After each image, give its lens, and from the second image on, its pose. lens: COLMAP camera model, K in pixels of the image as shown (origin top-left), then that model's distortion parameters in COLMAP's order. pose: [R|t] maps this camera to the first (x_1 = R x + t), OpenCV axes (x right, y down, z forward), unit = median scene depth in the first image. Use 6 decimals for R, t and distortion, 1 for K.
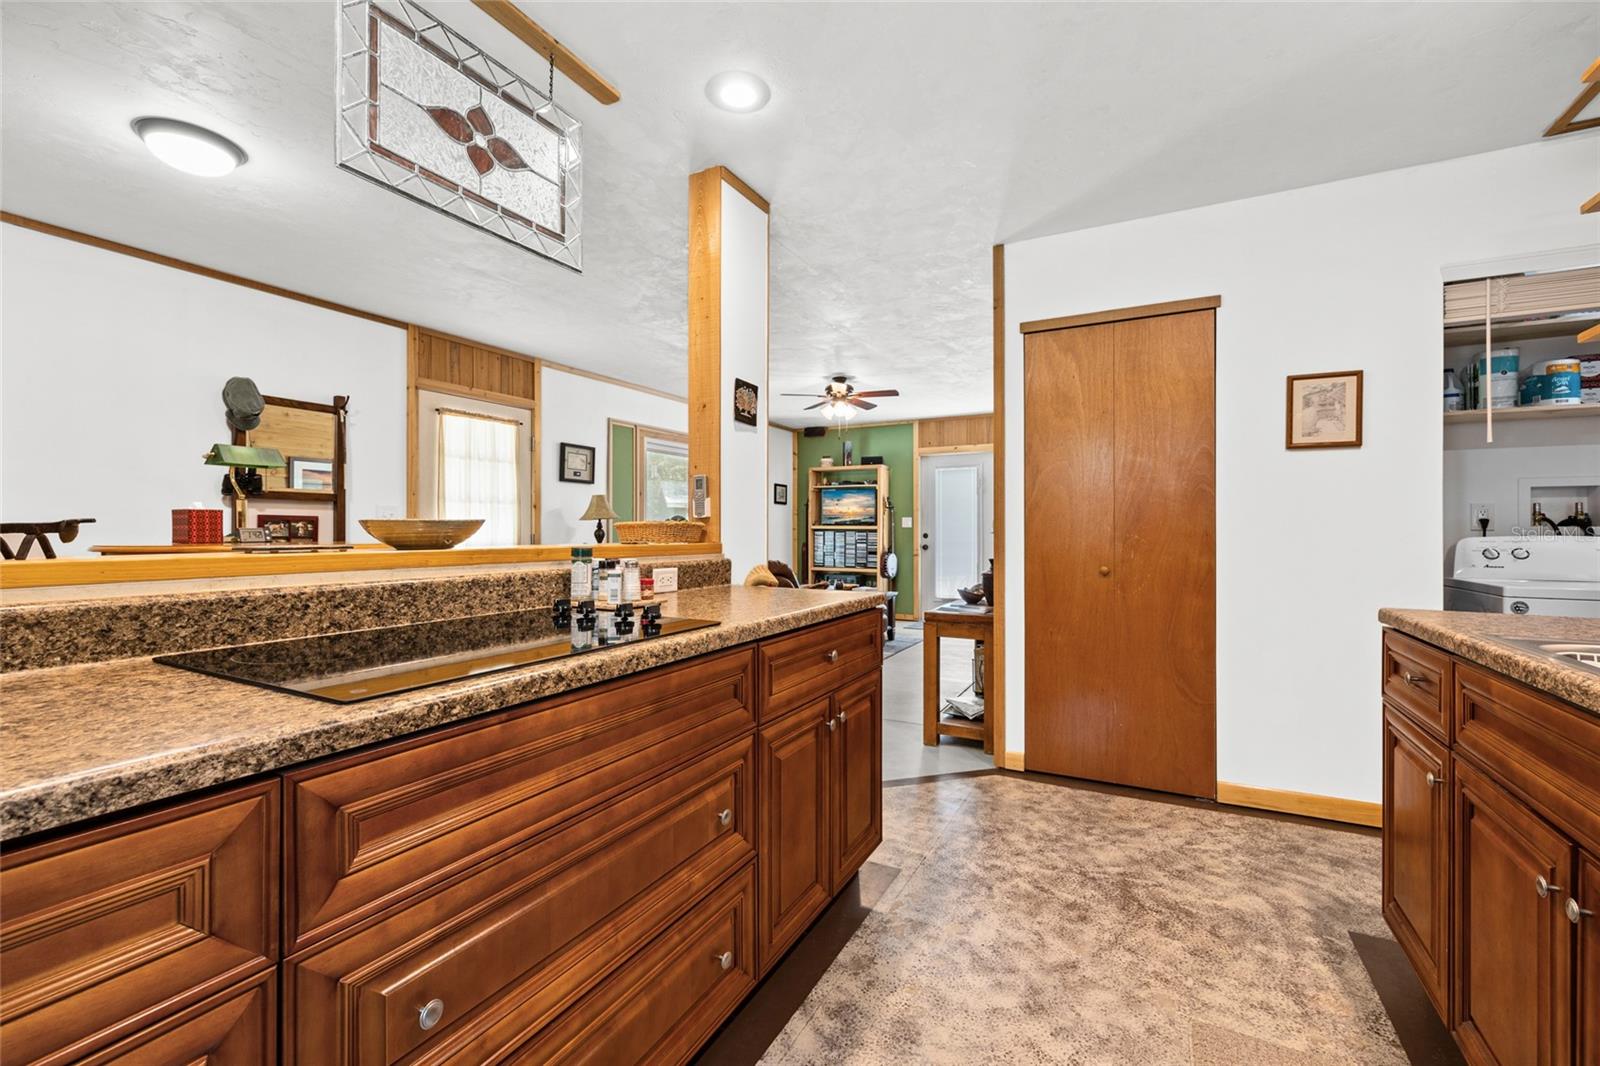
lens RADIAL K [[674.1, 0, 769.9], [0, 674.1, 531.5], [0, 0, 1]] dist [-0.001696, -0.001193]
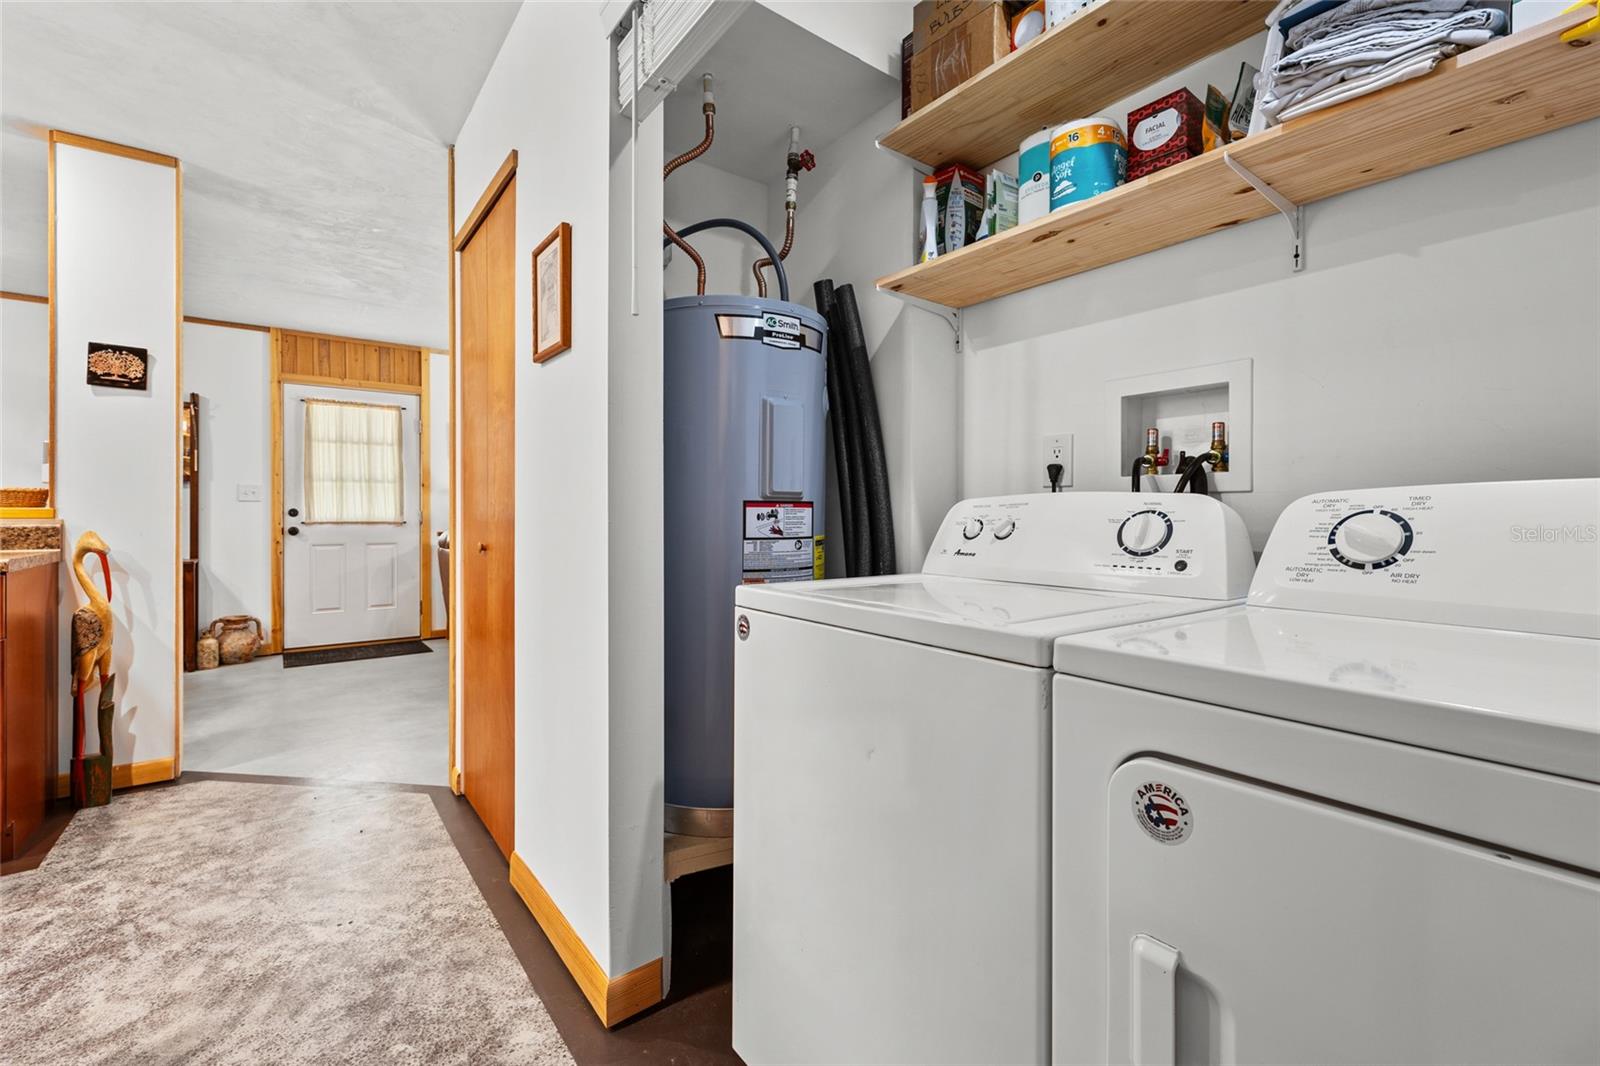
lens RADIAL K [[674.1, 0, 790.7], [0, 674.1, 523.8], [0, 0, 1]] dist [-0.001696, -0.001193]
pose [[0.916445, 0.005116, -0.400129, 1.266726], [-0.000849, 0.999941, 0.010839, 0.025871], [0.400161, -0.009593, 0.916395, 0.503361]]
